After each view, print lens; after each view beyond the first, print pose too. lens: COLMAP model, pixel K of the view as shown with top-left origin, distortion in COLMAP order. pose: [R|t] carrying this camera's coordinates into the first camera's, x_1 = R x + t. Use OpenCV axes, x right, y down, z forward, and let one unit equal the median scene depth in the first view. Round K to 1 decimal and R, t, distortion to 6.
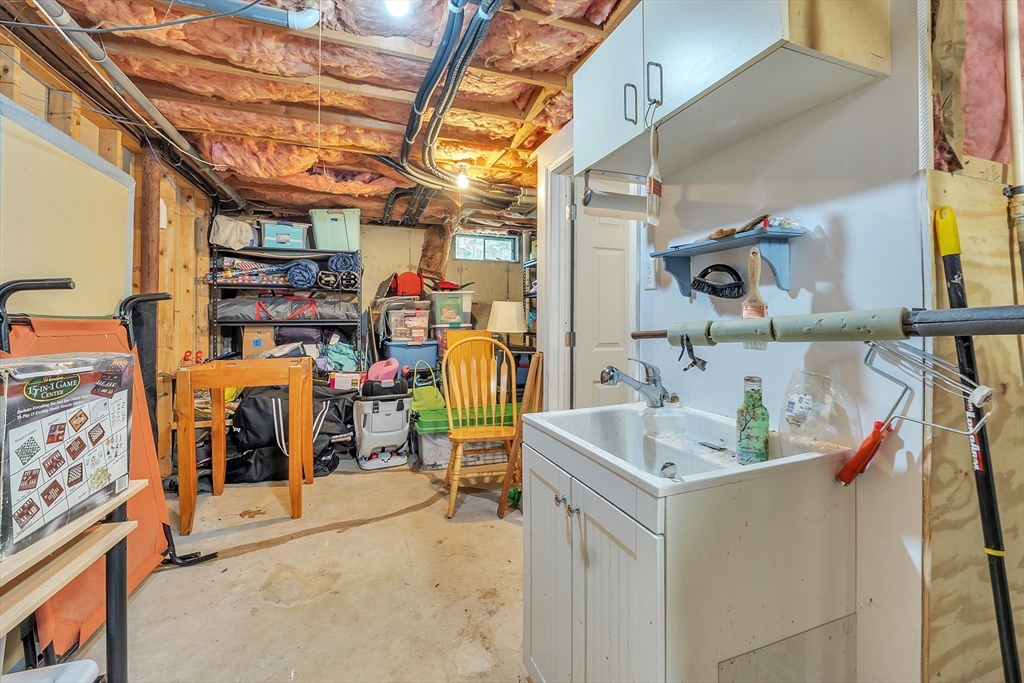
lens RADIAL K [[425.7, 0, 513.9], [0, 425.7, 338.2], [0, 0, 1]] dist [-0.012663, 0.000130]
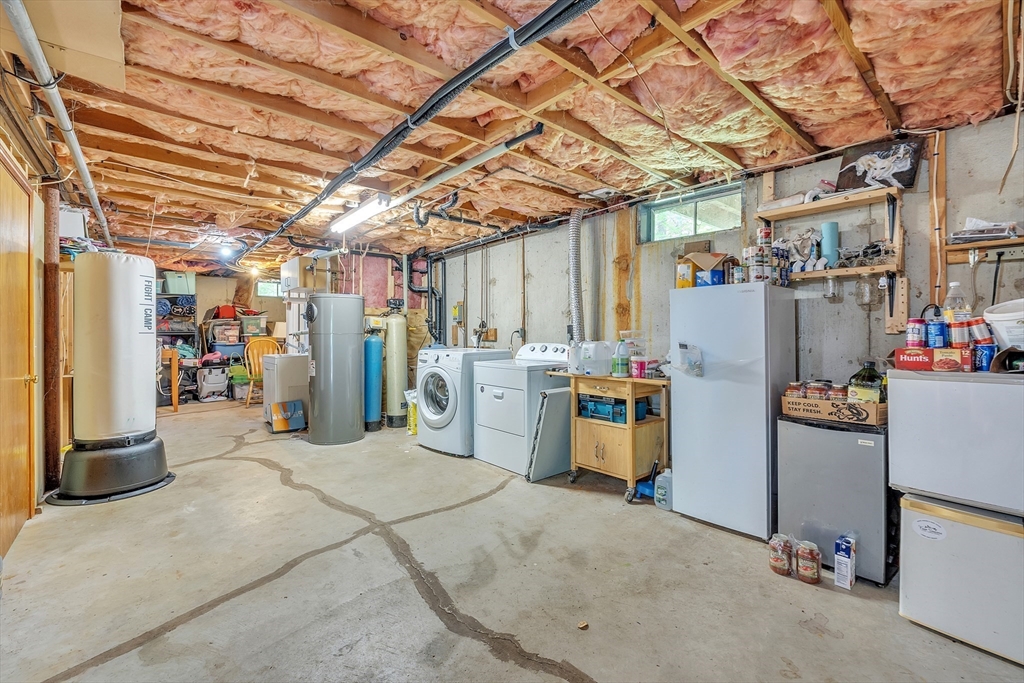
lens RADIAL K [[435.1, 0, 516.4], [0, 435.1, 331.3], [0, 0, 1]] dist [-0.012855, -0.000134]
pose [[0.933848, -0.005413, 0.357630, 0.277379], [0.021566, 0.998918, -0.041193, 0.065986], [-0.357021, 0.046181, 0.932954, -1.304816]]
